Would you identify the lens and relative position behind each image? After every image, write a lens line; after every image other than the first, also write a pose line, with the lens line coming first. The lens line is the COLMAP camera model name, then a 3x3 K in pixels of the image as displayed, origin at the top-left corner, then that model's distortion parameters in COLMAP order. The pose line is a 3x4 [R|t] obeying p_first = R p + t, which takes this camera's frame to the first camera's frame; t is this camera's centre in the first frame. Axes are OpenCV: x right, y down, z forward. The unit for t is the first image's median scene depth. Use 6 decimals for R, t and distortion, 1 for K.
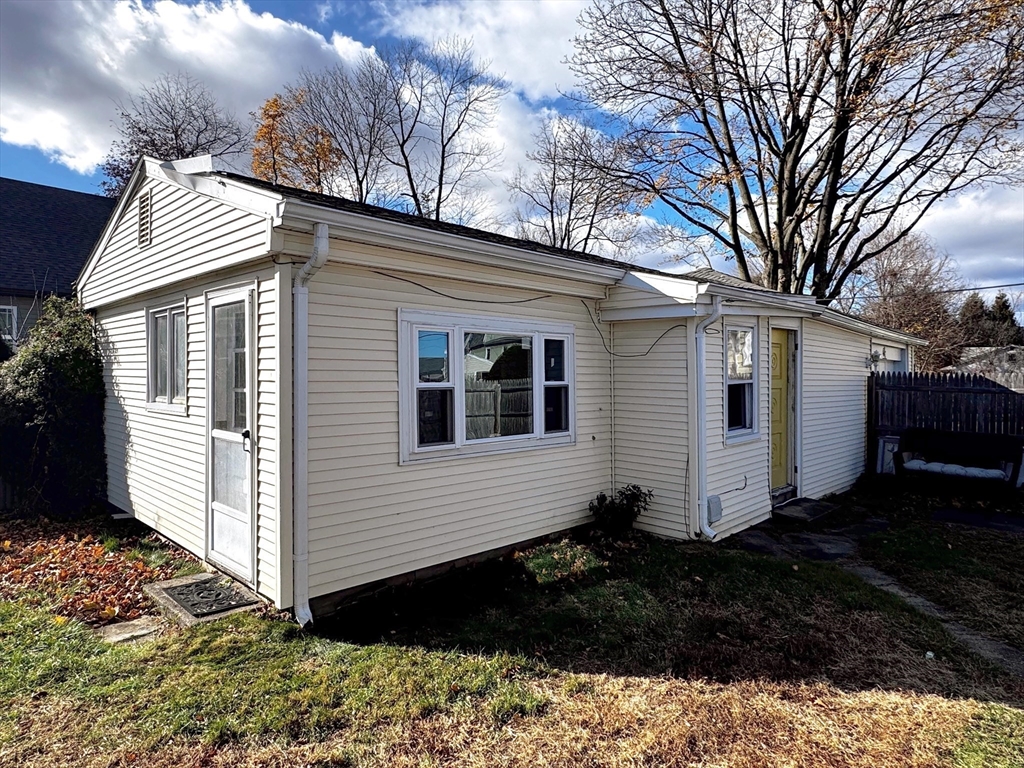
lens RADIAL K [[621.2, 0, 512.4], [0, 621.2, 366.0], [0, 0, 1]] dist [-0.001721, -0.000297]
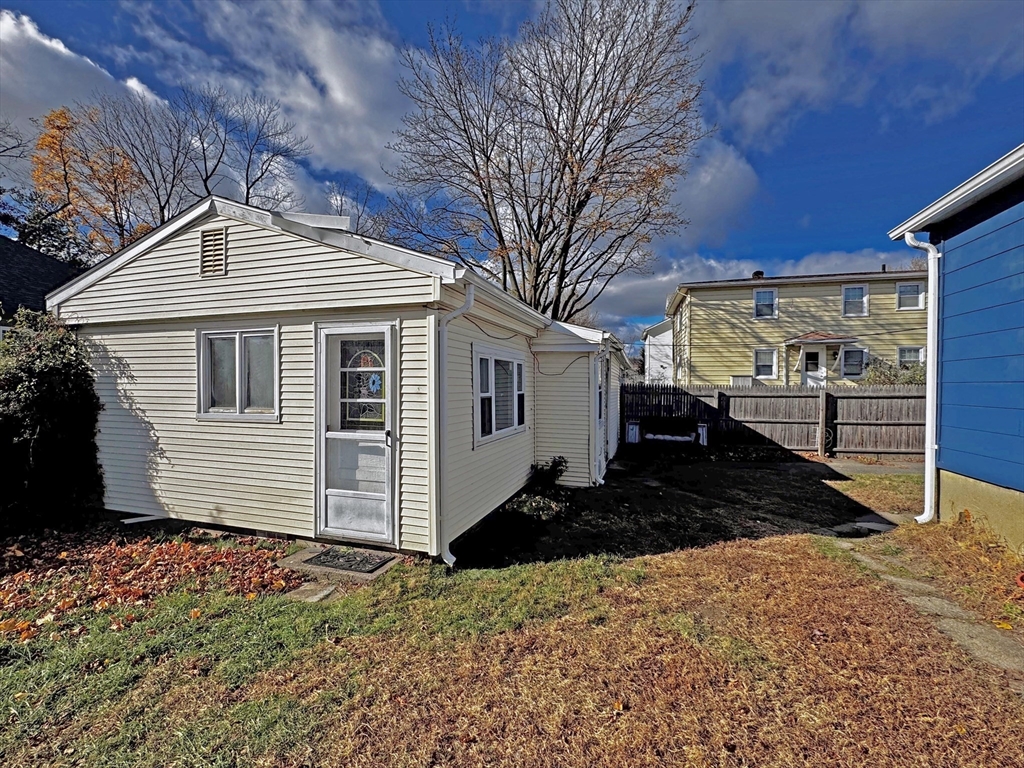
lens RADIAL K [[466.2, 0, 512.0], [0, 466.2, 384.0], [0, 0, 1]] dist [-0.002601, -0.000261]
pose [[0.894469, -0.002284, 0.447124, -0.558831], [-0.003247, 0.999927, 0.011604, -0.007392], [-0.447118, -0.011831, 0.894397, -0.012177]]
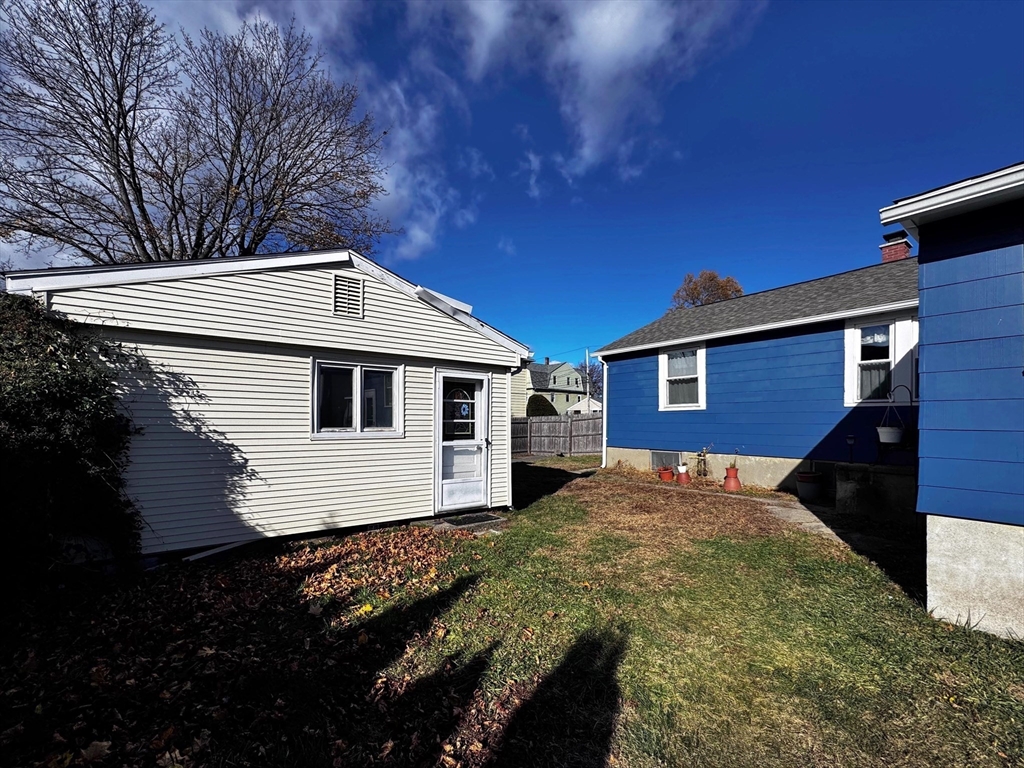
lens RADIAL K [[414.5, 0, 510.2], [0, 414.5, 416.5], [0, 0, 1]] dist [-0.000051, 0.000032]
pose [[0.166156, 0.006686, 0.986077, -1.641465], [-0.018627, 0.999820, -0.003641, 0.025554], [-0.985924, -0.017762, 0.166250, 0.574825]]
